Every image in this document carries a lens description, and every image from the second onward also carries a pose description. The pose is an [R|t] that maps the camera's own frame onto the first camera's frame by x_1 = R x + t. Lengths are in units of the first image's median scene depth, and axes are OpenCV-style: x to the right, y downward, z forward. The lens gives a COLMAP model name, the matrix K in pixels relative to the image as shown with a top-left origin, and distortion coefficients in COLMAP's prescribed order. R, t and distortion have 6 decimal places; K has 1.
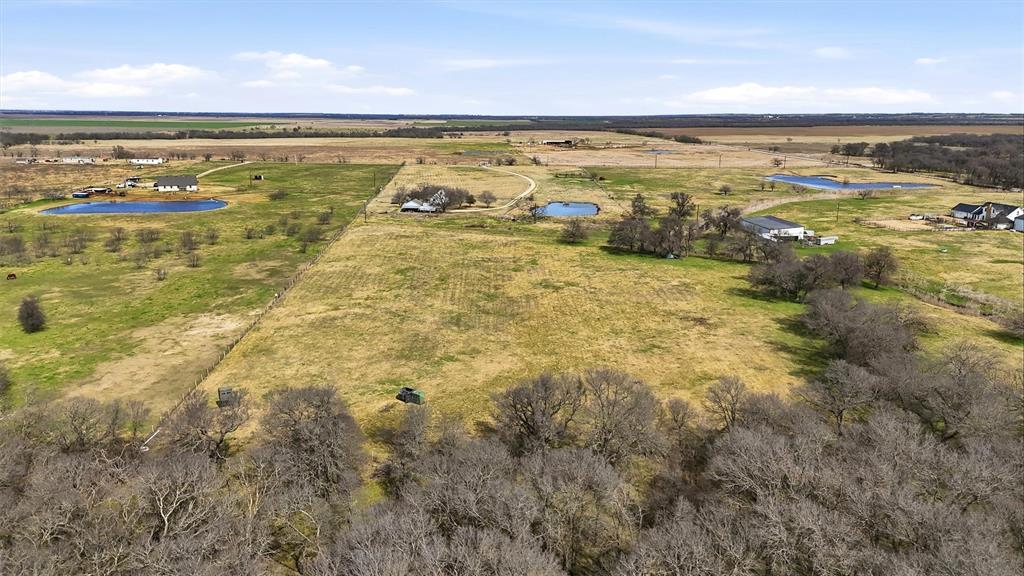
lens RADIAL K [[775.2, 0, 492.7], [0, 775.2, 288.5], [0, 0, 1]] dist [0.089373, -0.113656]
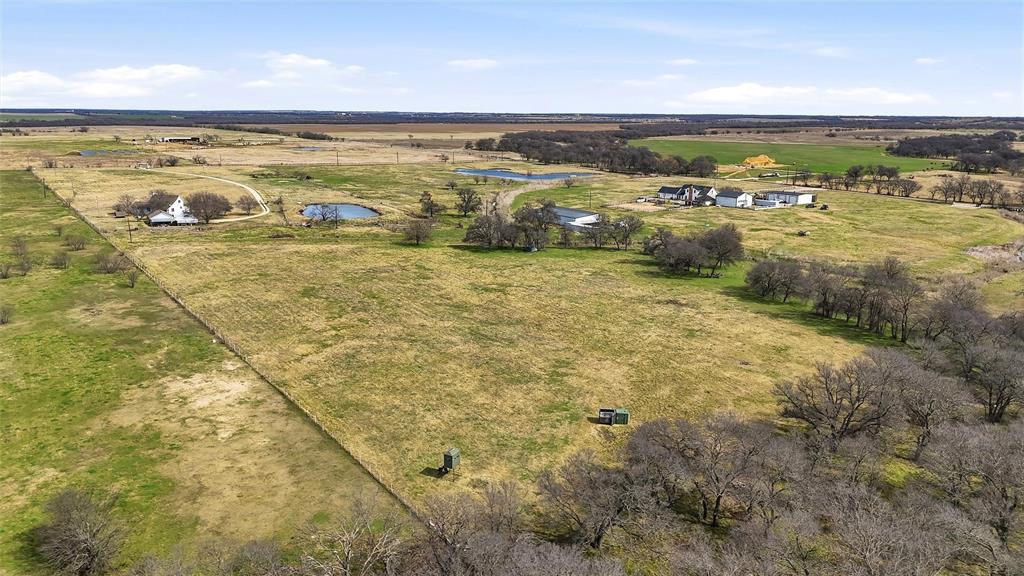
lens RADIAL K [[775.2, 0, 492.7], [0, 775.2, 288.5], [0, 0, 1]] dist [0.089373, -0.113656]
pose [[0.838383, -0.115763, 0.532647, -0.287033], [0.113131, 0.992864, 0.037718, -0.026344], [-0.533213, 0.028637, 0.845496, 0.118714]]
